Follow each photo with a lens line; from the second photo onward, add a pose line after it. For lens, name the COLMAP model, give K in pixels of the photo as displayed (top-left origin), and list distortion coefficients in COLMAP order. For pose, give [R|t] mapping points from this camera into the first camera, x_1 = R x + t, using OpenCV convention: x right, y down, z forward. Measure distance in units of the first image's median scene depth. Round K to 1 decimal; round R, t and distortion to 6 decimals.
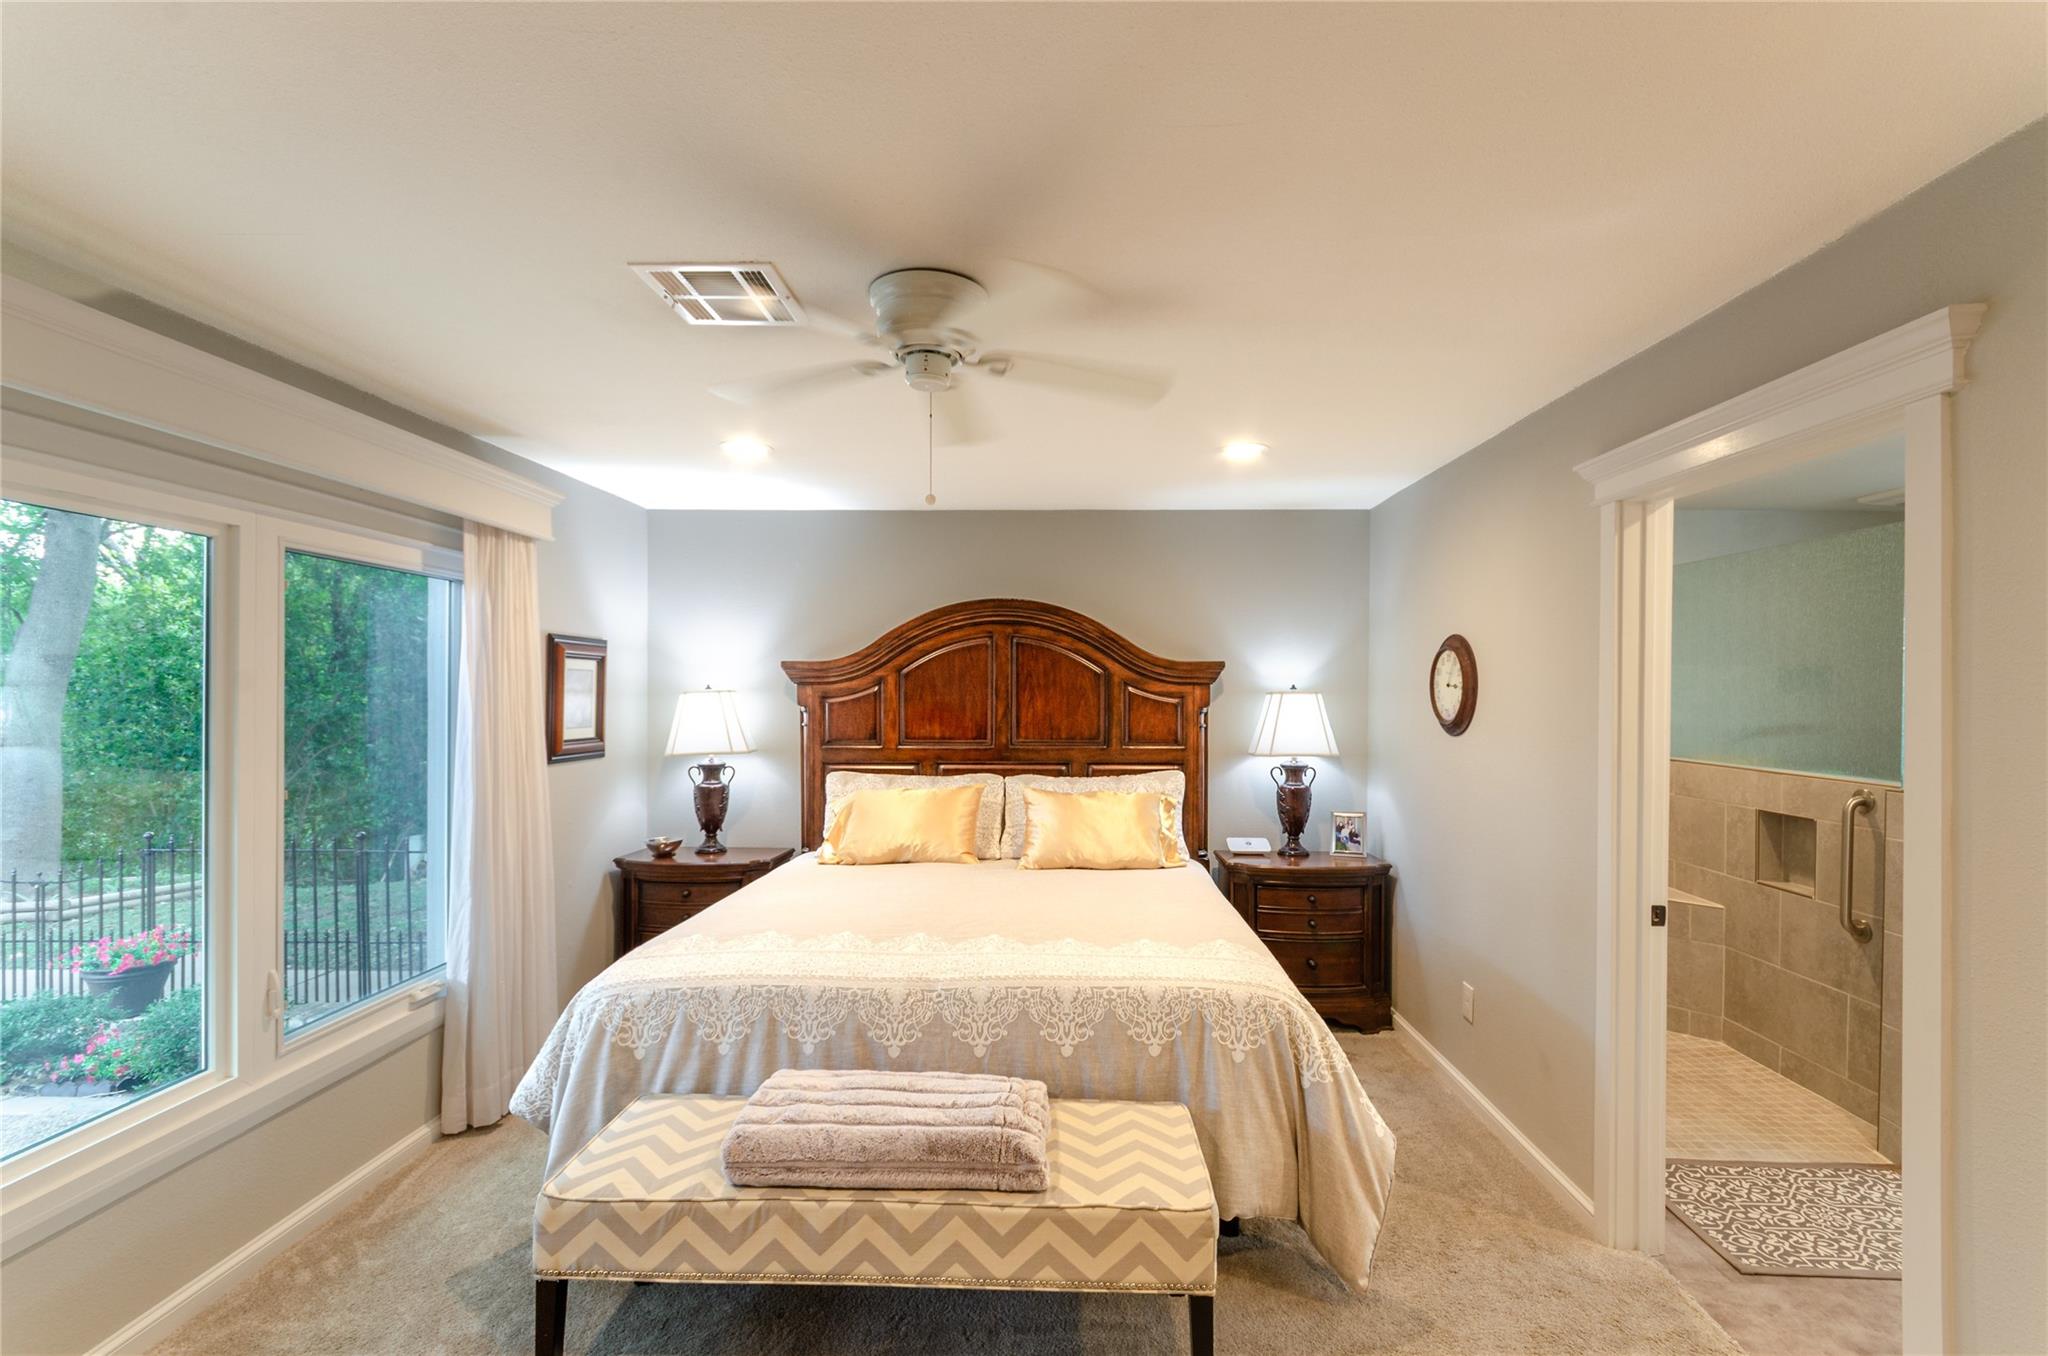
lens RADIAL K [[910.4, 0, 1063.0], [0, 910.4, 696.1], [0, 0, 1]] dist [0.005549, -0.000253]
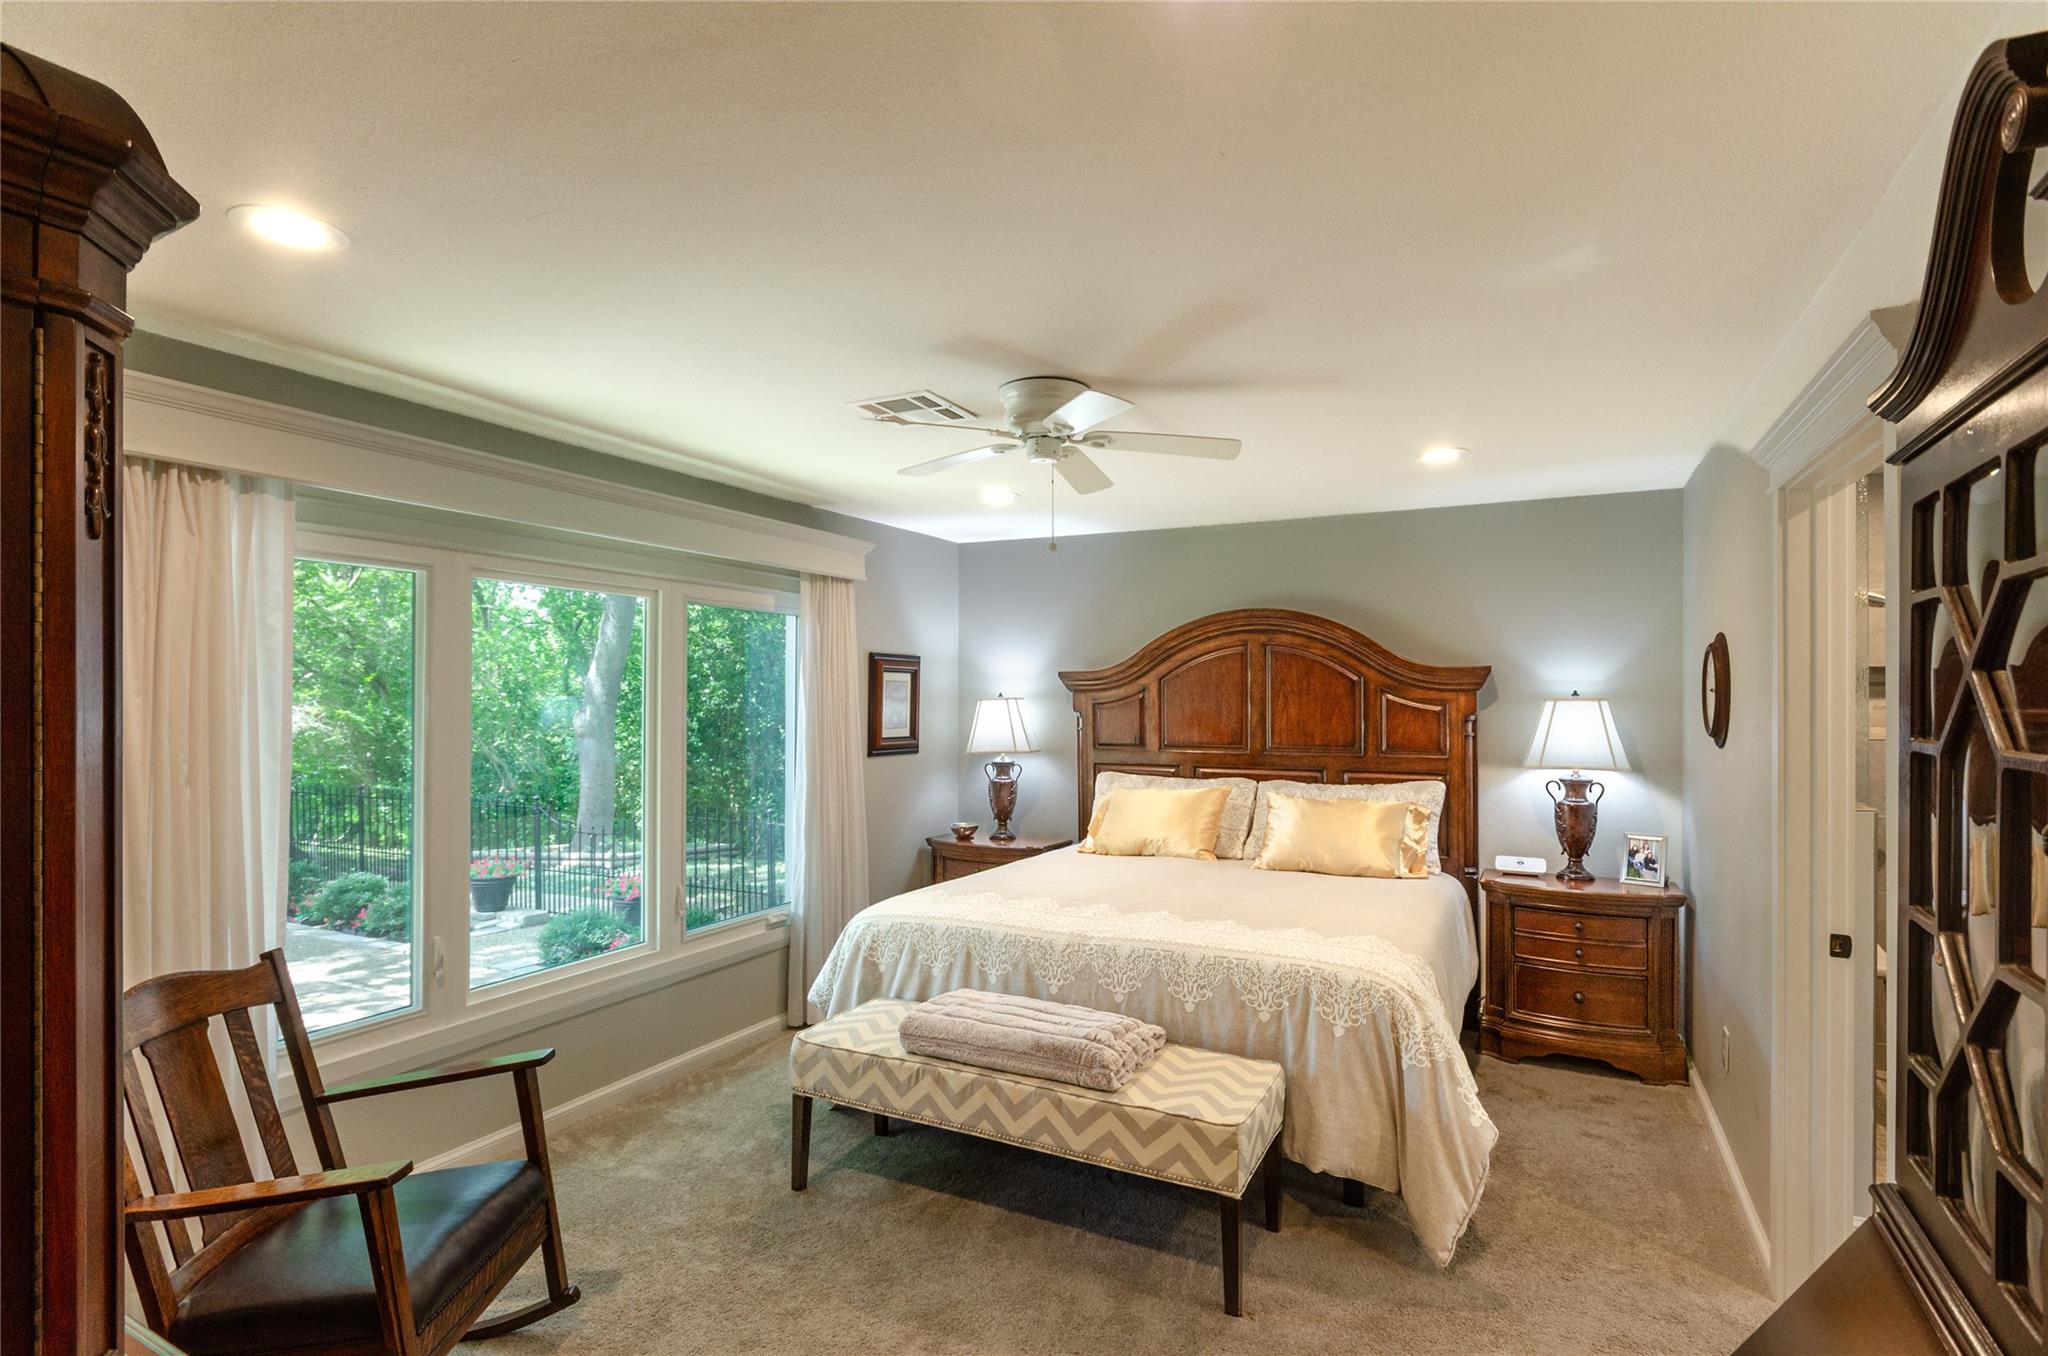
lens RADIAL K [[1024.0, 0, 1059.5], [0, 1024.0, 703.9], [0, 0, 1]] dist [0.005467, -0.003915]
pose [[0.905104, 0.000766, -0.425189, 0.315830], [-0.001370, 0.999998, -0.001116, 0.003689], [0.425188, 0.001593, 0.905104, -0.195009]]
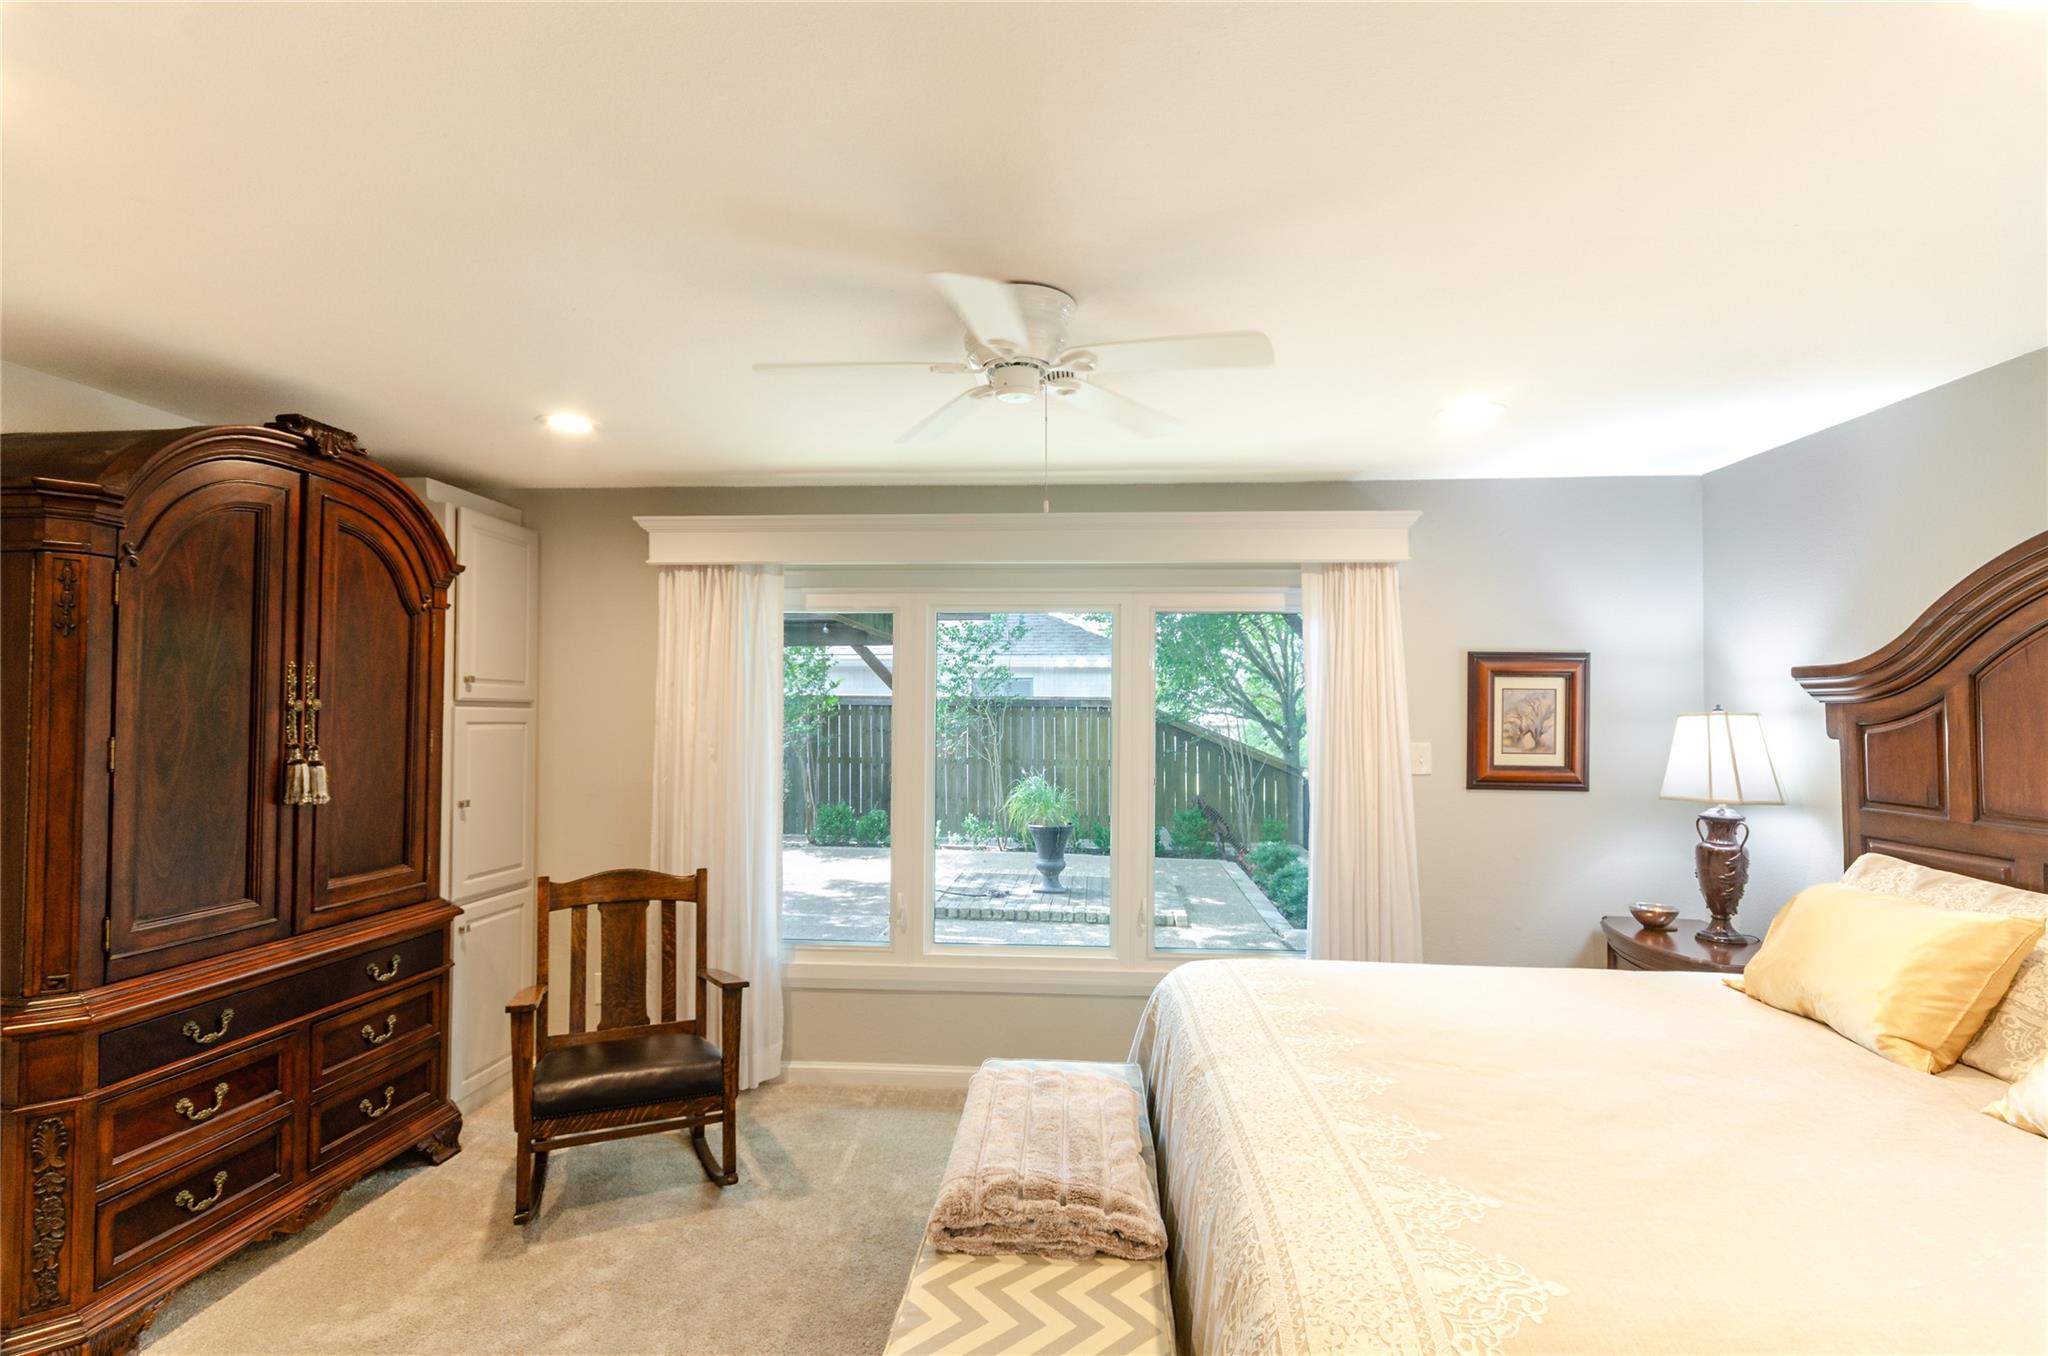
lens RADIAL K [[1024.0, 0, 1026.5], [0, 1024.0, 677.3], [0, 0, 1]] dist [0.005467, -0.003915]
pose [[-0.073733, -0.032306, -0.996755, 0.624892], [-0.012808, 0.999423, -0.031445, -0.002592], [0.997196, 0.010448, -0.074104, 0.711044]]
